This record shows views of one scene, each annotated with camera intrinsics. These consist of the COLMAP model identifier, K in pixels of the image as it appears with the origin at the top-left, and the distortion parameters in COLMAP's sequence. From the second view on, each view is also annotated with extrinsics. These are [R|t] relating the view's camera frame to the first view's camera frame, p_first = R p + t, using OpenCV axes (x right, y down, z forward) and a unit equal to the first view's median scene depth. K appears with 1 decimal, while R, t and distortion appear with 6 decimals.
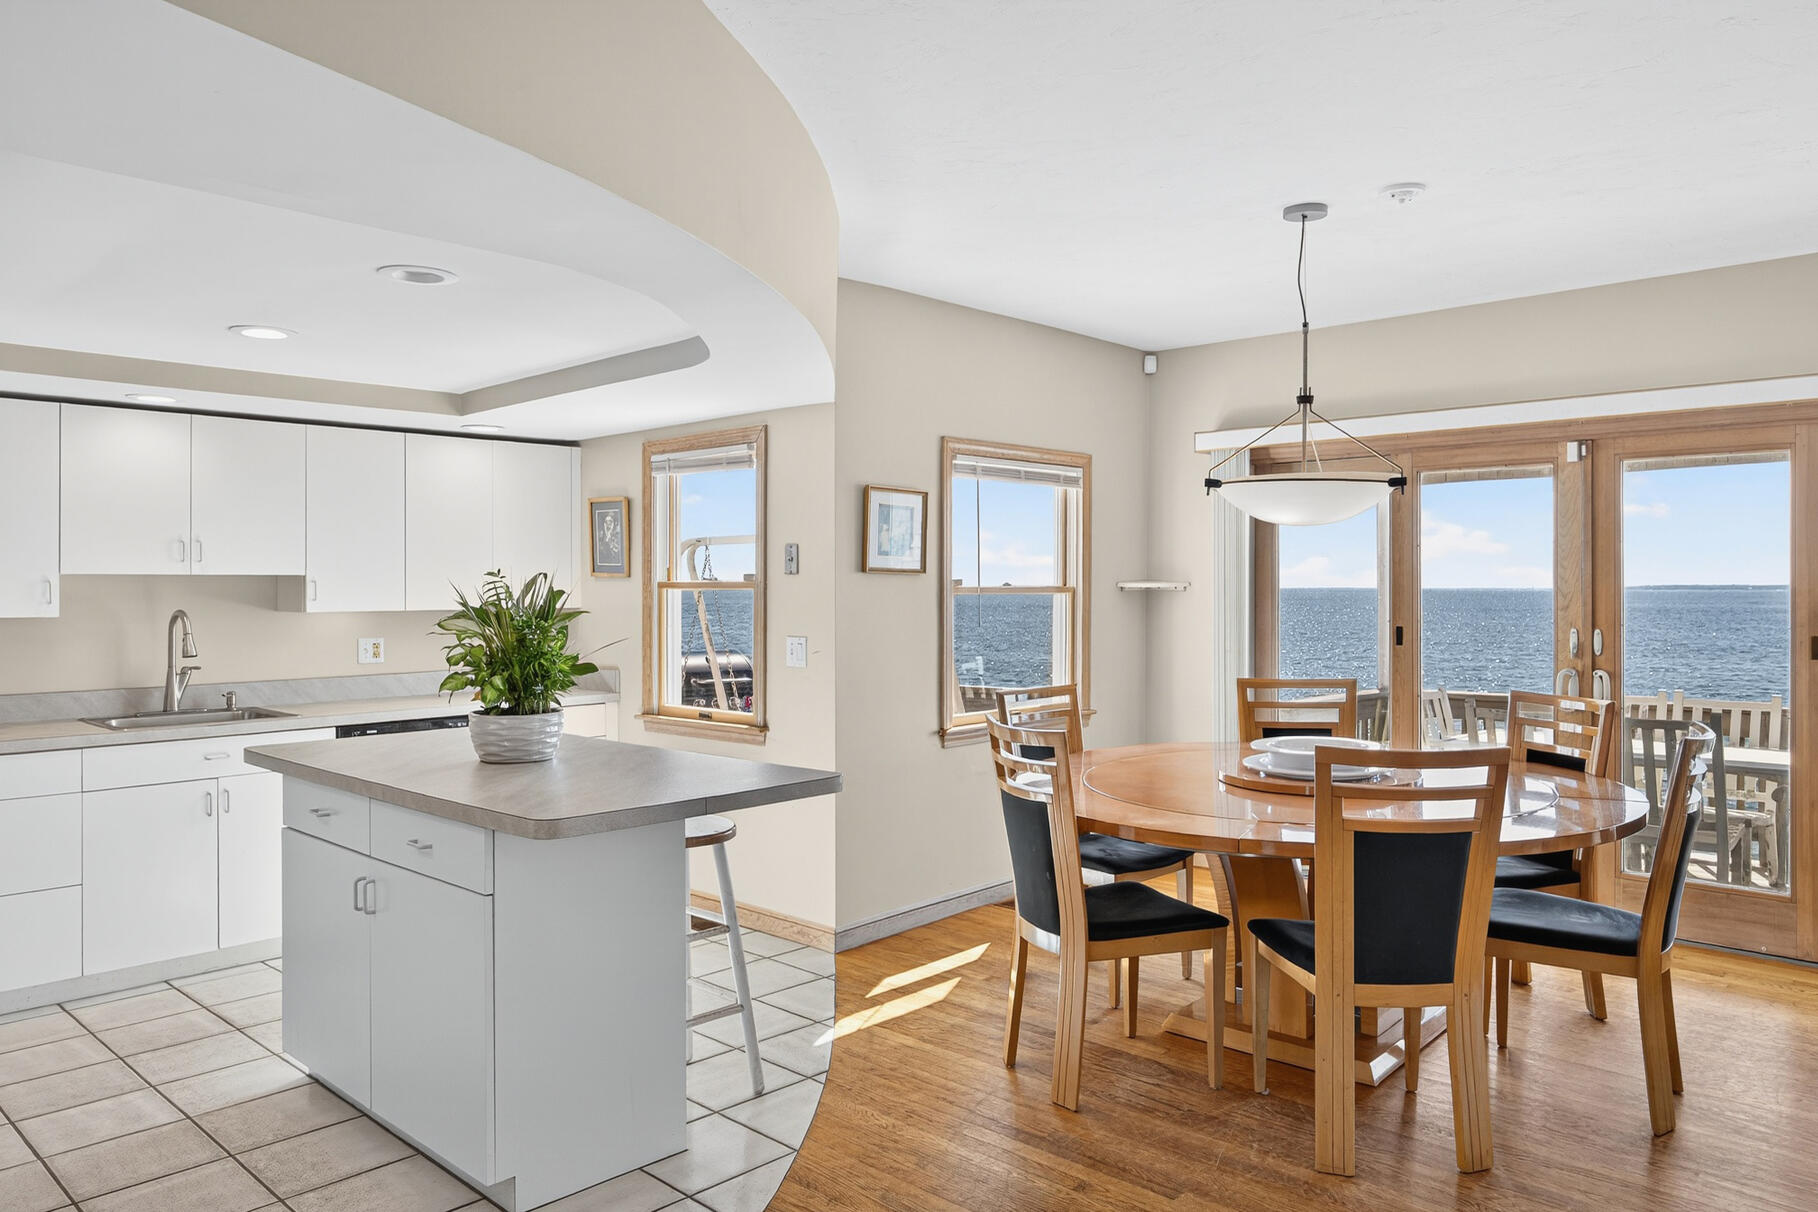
lens RADIAL K [[1208.9, 0, 909.0], [0, 1208.9, 606.0], [0, 0, 1]] dist [-0.003005, 0.000735]
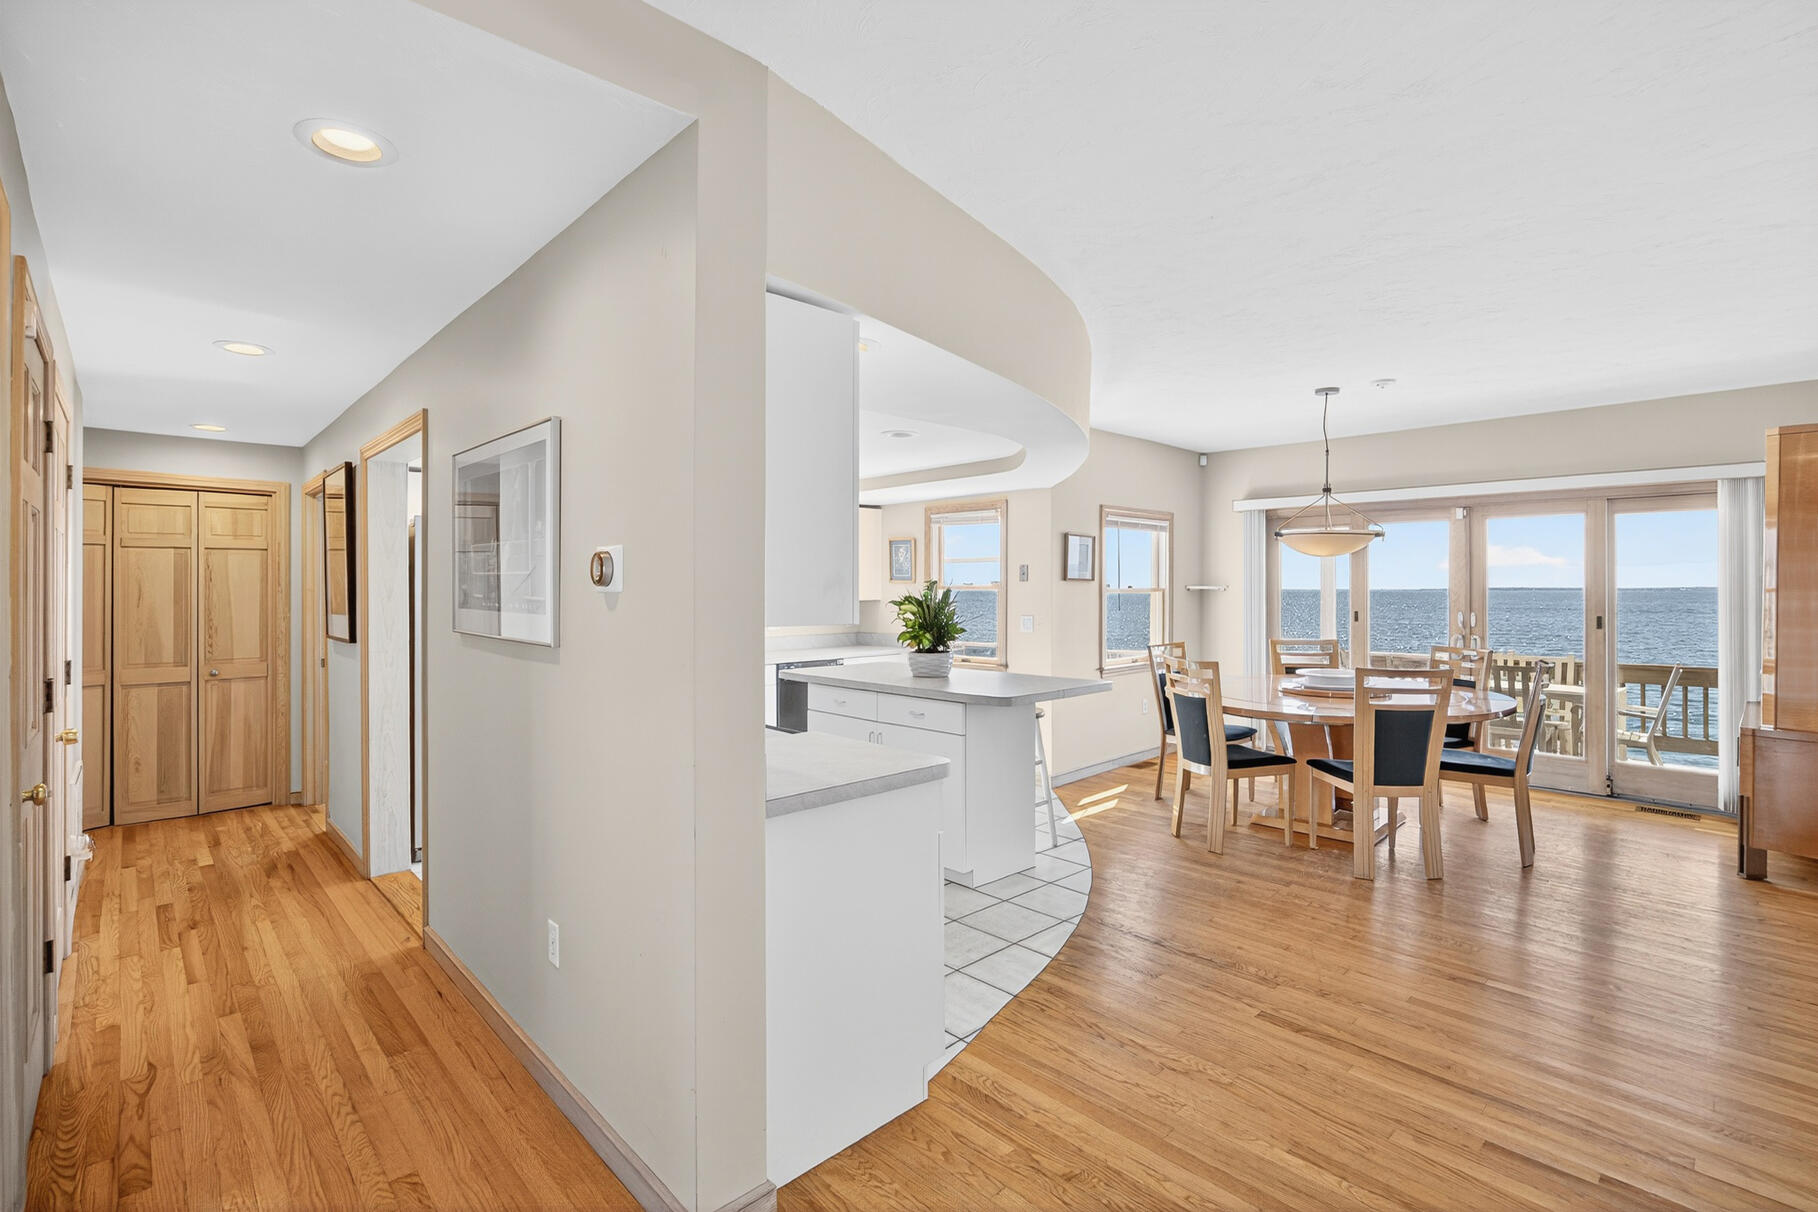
lens RADIAL K [[833.2, 0, 911.2], [0, 833.2, 598.4], [0, 0, 1]] dist [0.000188, 0.000288]
pose [[0.999515, 0.001885, -0.031077, -0.271935], [-0.001947, 0.999996, -0.001969, 0.002617], [0.031073, 0.002029, 0.999515, -0.314341]]
